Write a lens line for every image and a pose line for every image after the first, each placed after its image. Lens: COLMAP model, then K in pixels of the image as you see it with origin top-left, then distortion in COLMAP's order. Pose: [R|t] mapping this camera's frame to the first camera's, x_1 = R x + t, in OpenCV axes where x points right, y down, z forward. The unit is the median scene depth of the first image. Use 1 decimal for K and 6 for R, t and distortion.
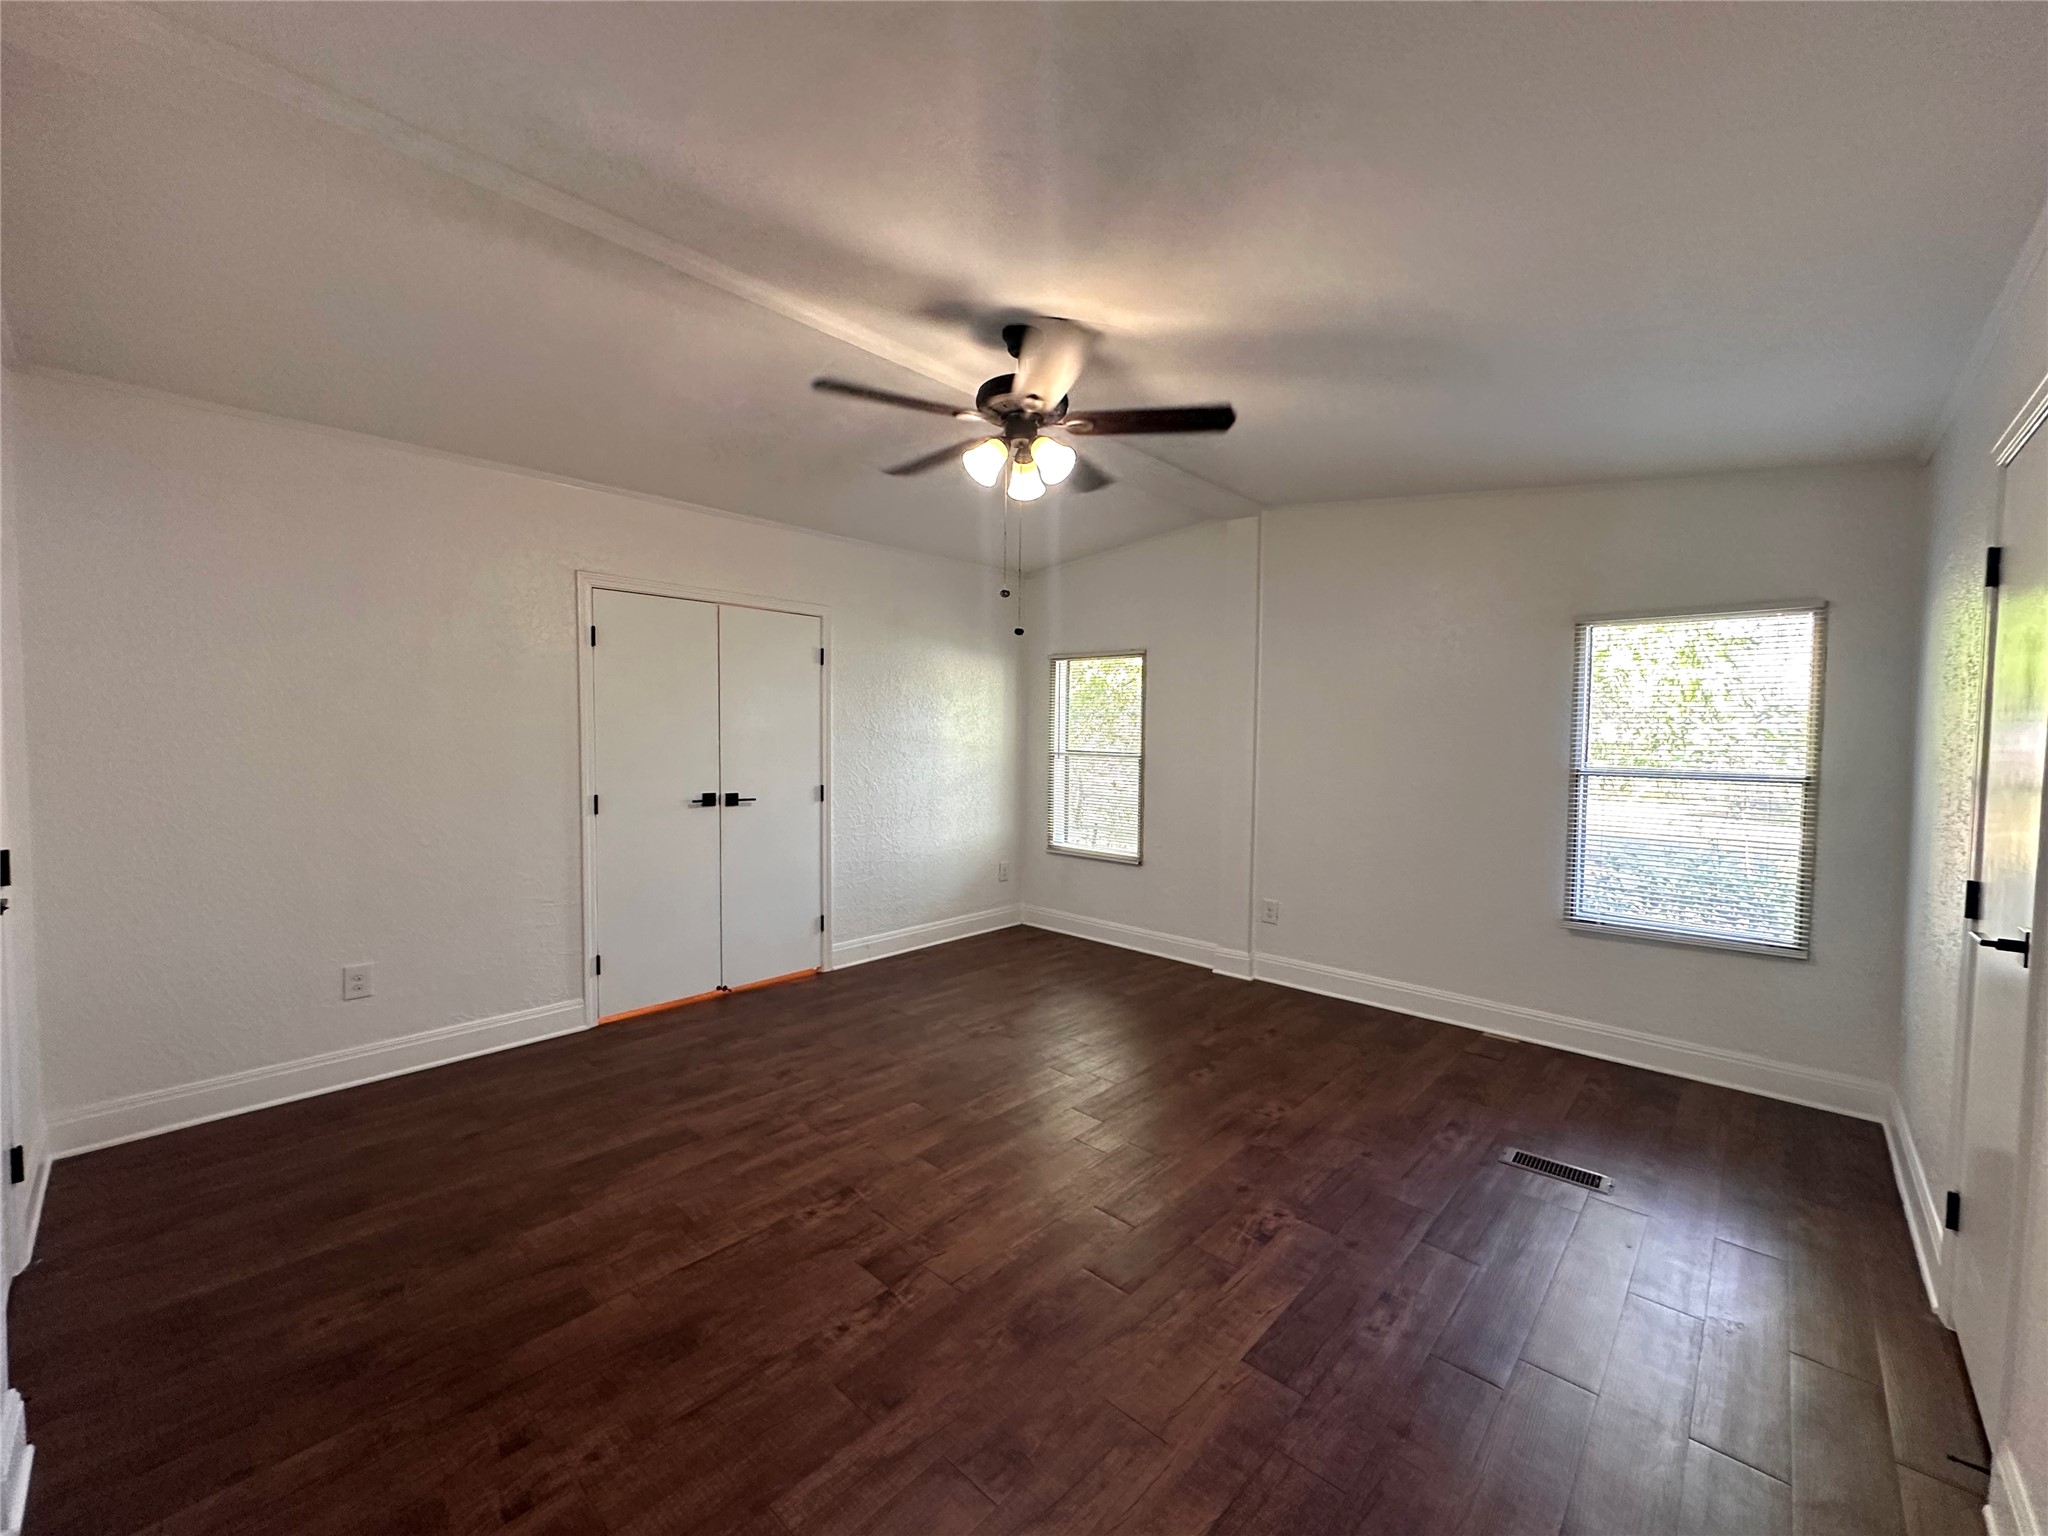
lens RADIAL K [[819.7, 0, 1027.3], [0, 819.7, 767.3], [0, 0, 1]] dist [-0.003563, 0.000245]
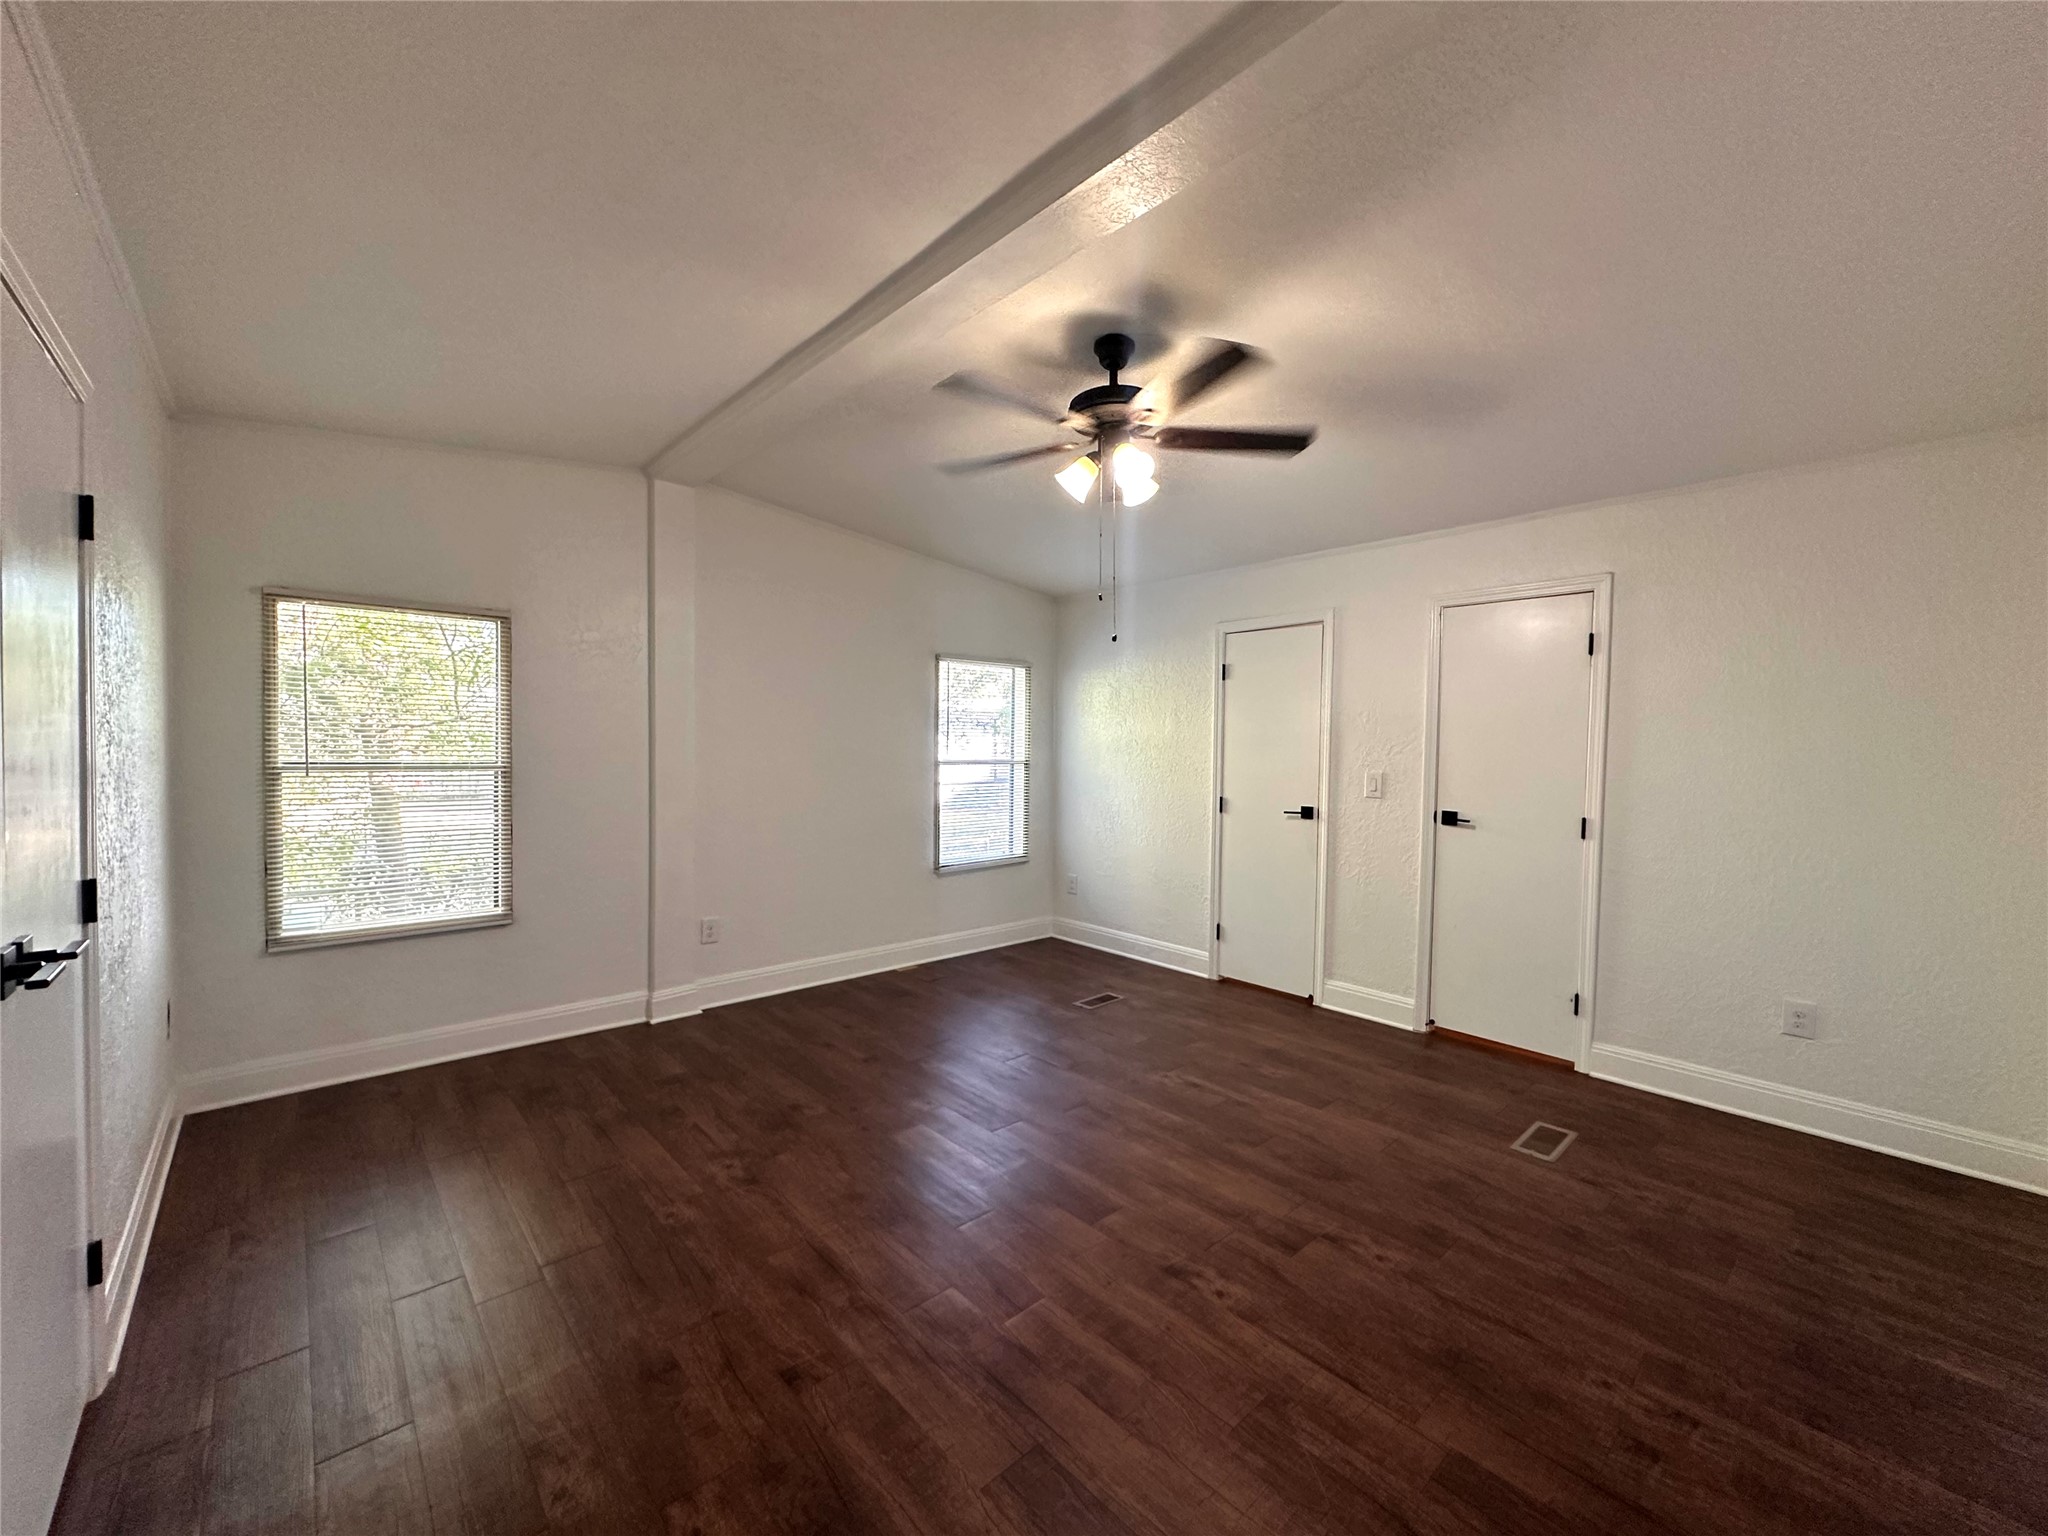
lens RADIAL K [[819.7, 0, 1028.4], [0, 819.7, 765.1], [0, 0, 1]] dist [-0.003563, 0.000245]
pose [[0.083459, -0.037636, 0.995800, -0.965688], [0.032828, 0.998848, 0.034999, -0.045576], [-0.995970, 0.029769, 0.084598, 0.956129]]
